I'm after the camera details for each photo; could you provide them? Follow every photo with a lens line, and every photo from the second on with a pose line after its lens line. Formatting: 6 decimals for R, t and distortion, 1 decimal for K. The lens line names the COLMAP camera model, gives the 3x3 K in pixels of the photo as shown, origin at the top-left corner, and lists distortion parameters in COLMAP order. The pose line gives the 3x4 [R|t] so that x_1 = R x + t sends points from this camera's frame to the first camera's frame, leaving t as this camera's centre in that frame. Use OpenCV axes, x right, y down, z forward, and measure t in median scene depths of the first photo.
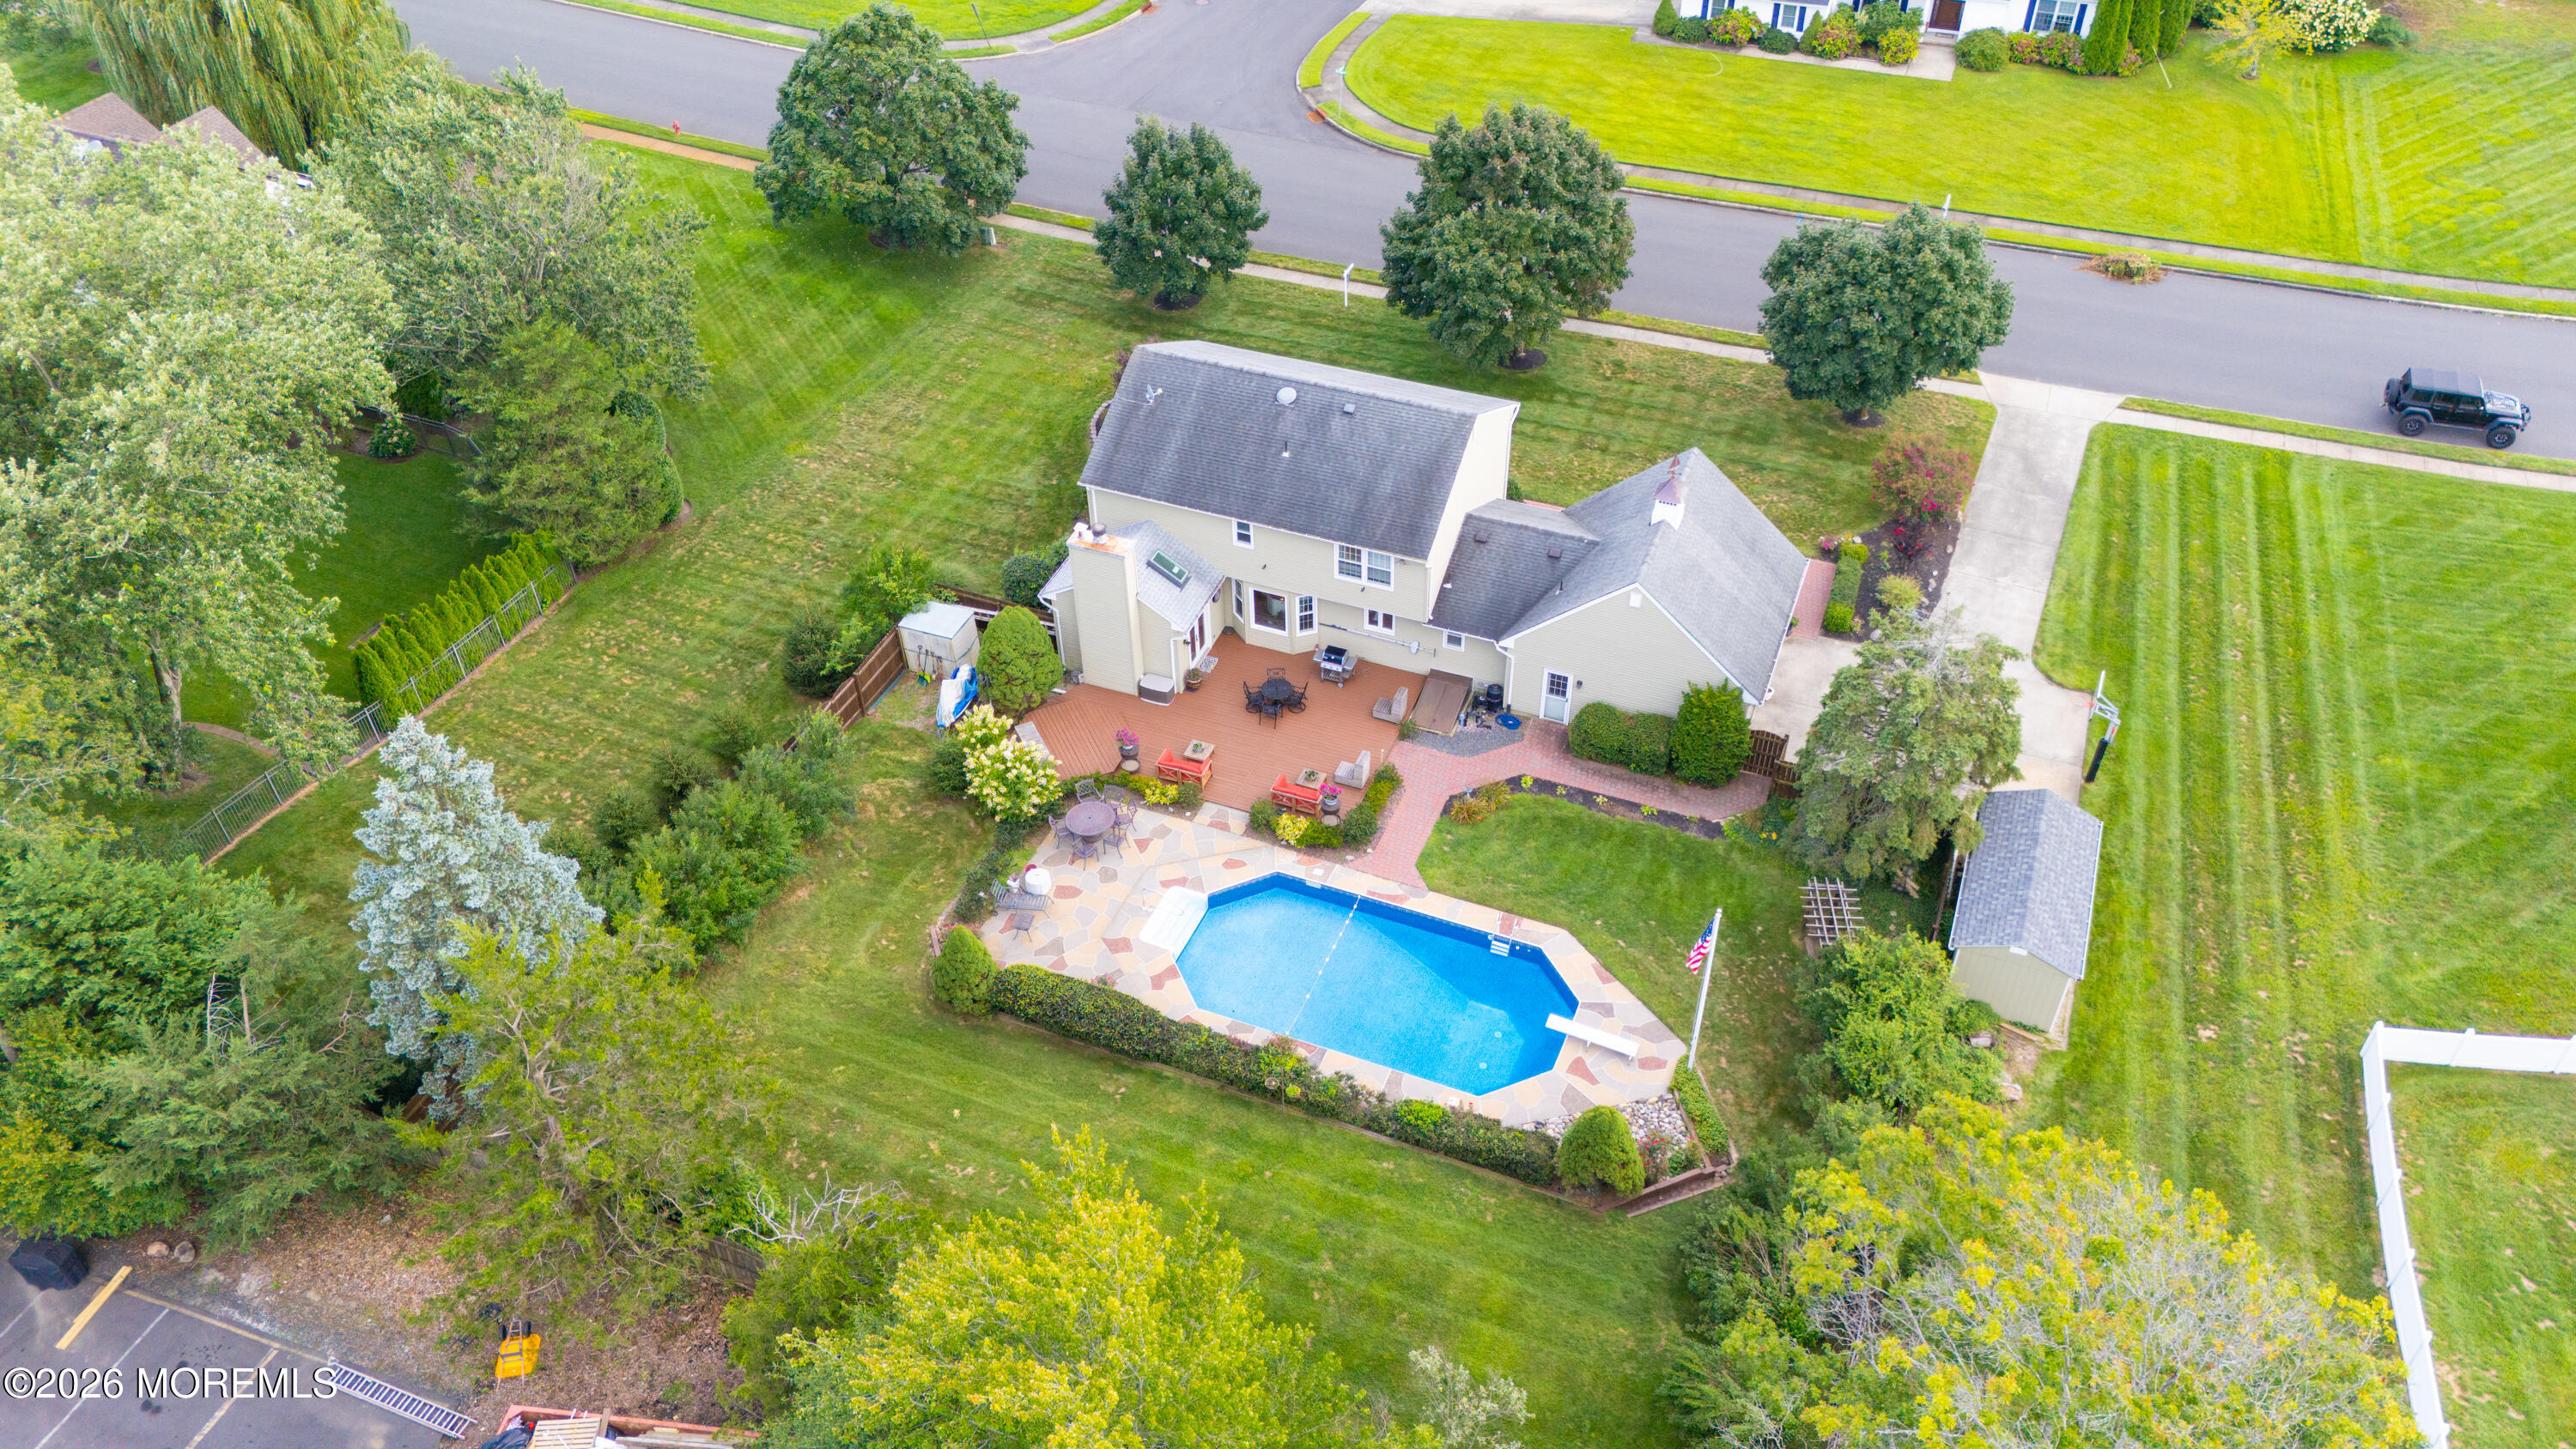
lens RADIAL K [[1904.4, 0, 1292.0], [0, 1904.4, 728.5], [0, 0, 1]] dist [0.075122, -0.064390]
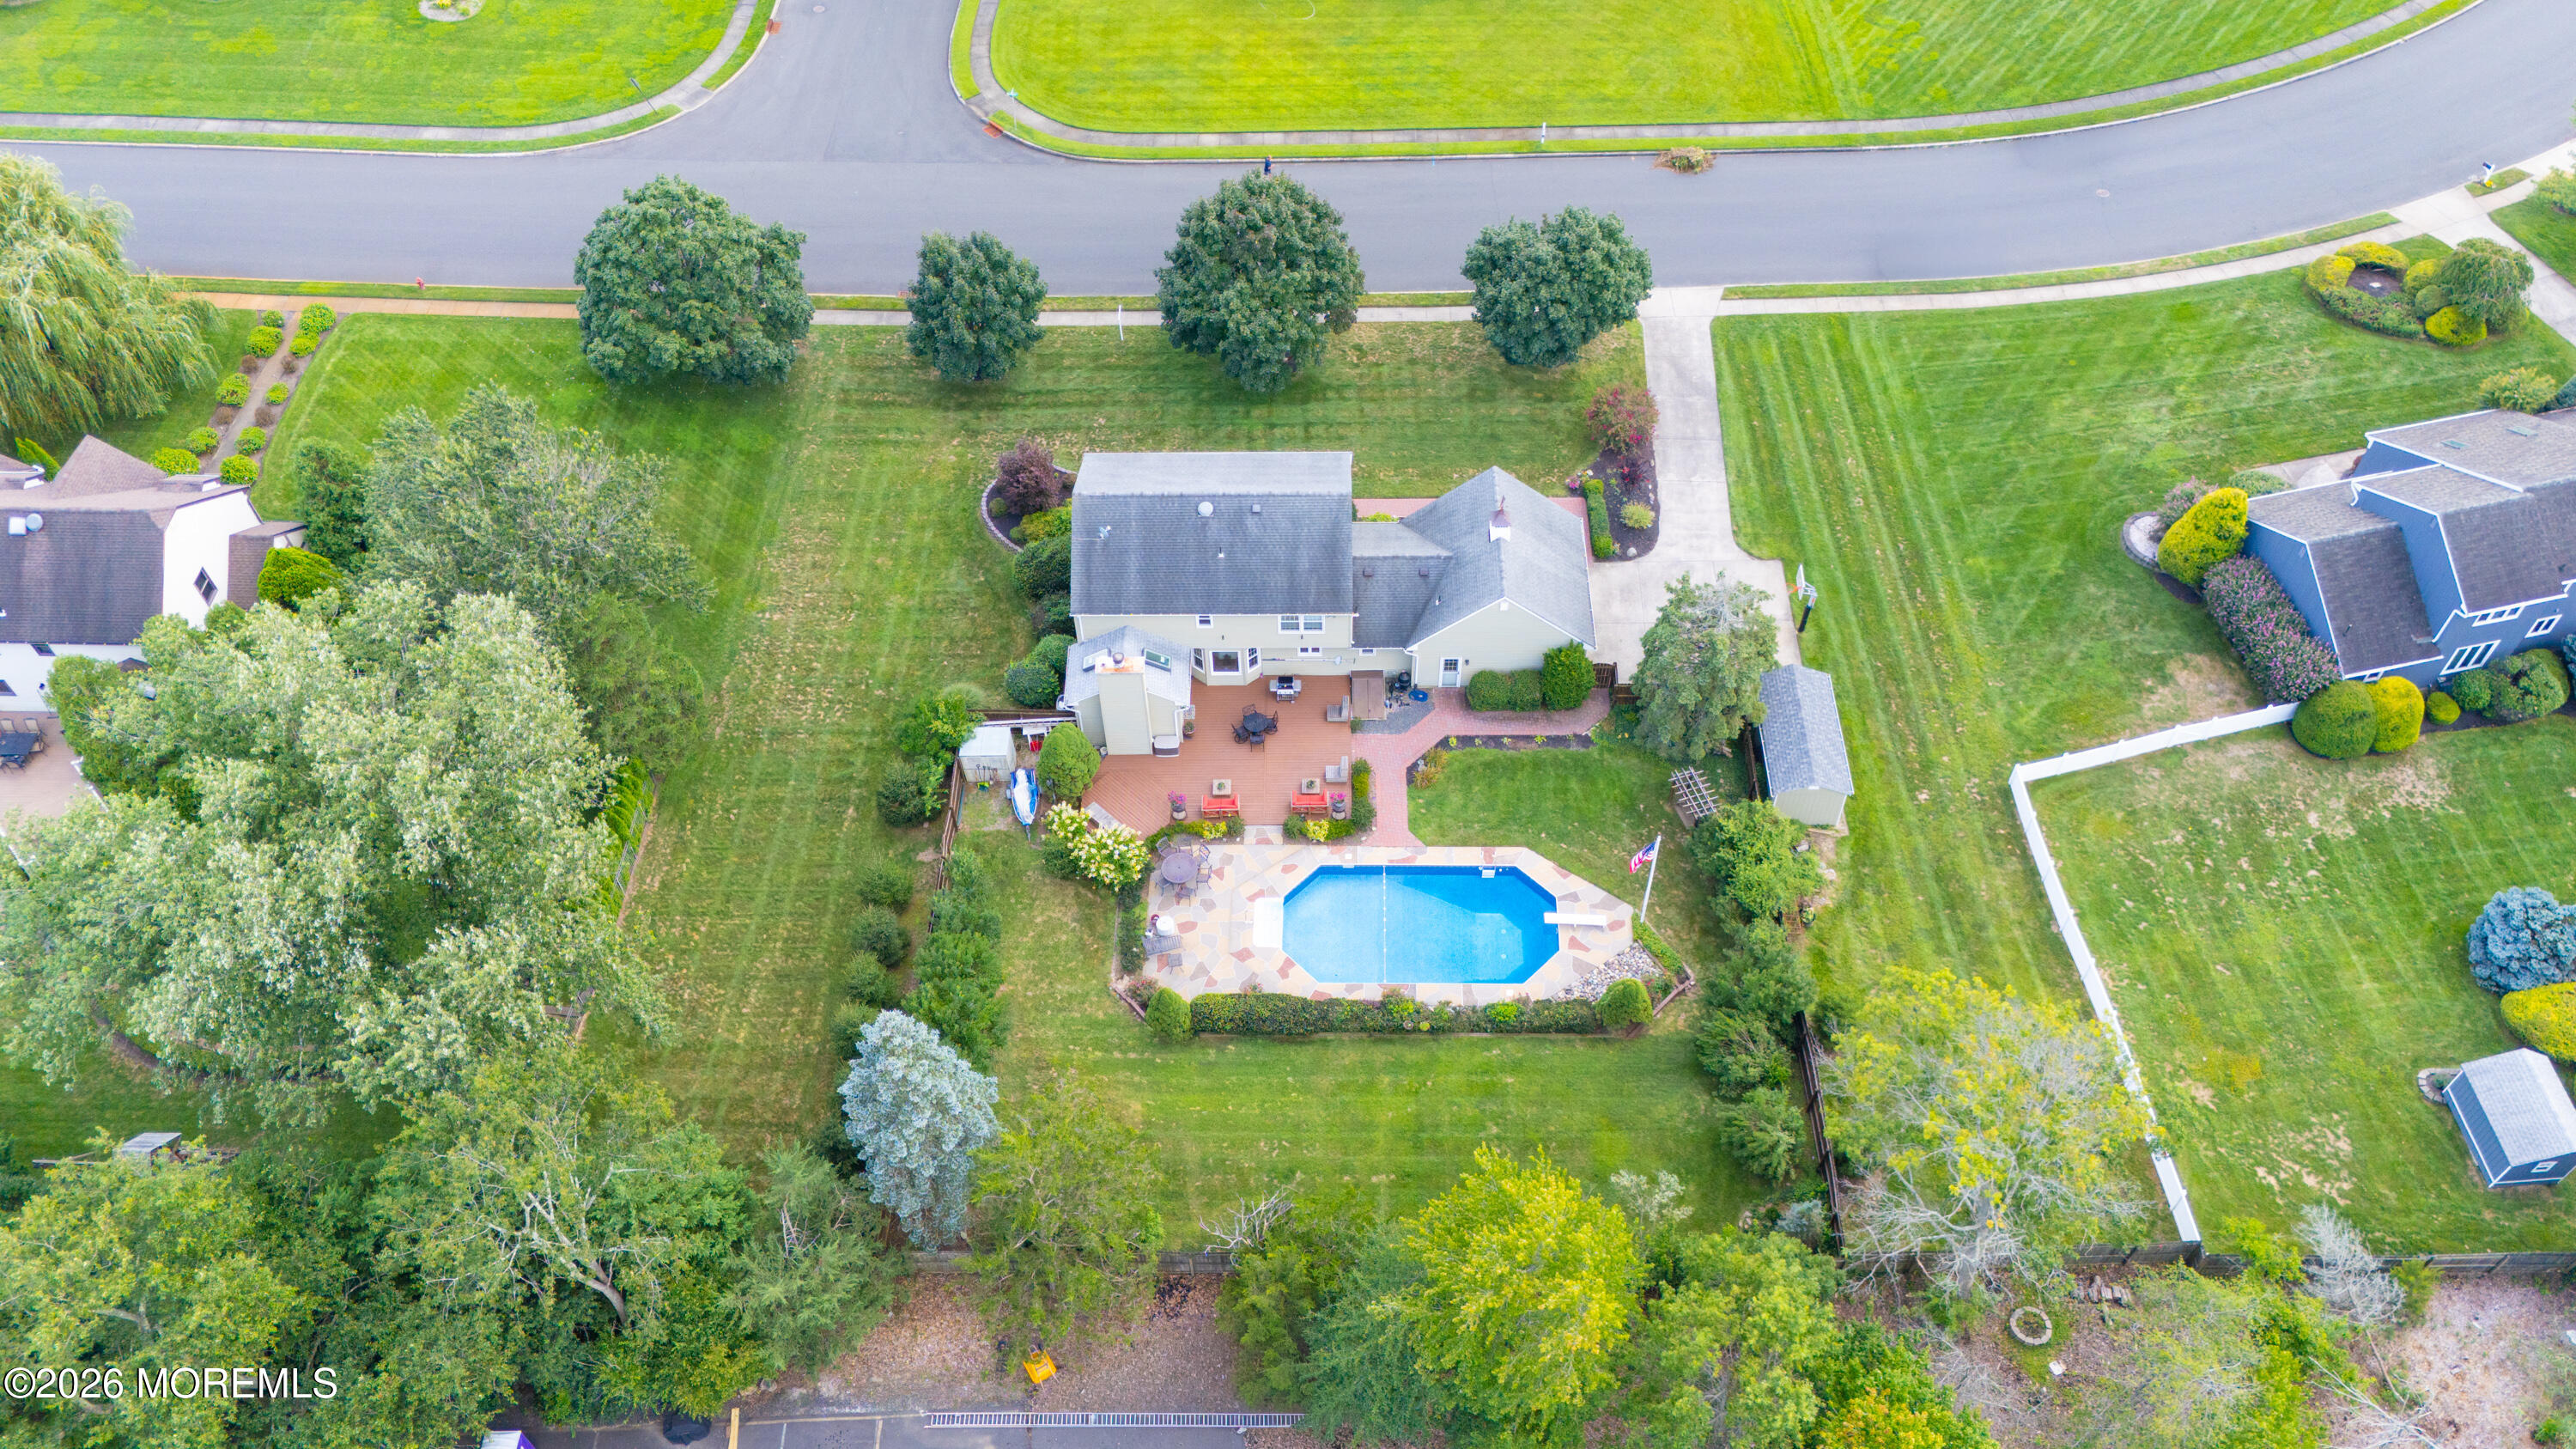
lens RADIAL K [[2062.0, 0, 1289.9], [0, 2062.0, 676.6], [0, 0, 1]] dist [0.095354, -0.086324]
pose [[0.930293, -0.286655, 0.228876, -0.308433], [0.245367, 0.950100, 0.192628, -0.324951], [-0.272673, -0.123042, 0.954206, -0.392883]]
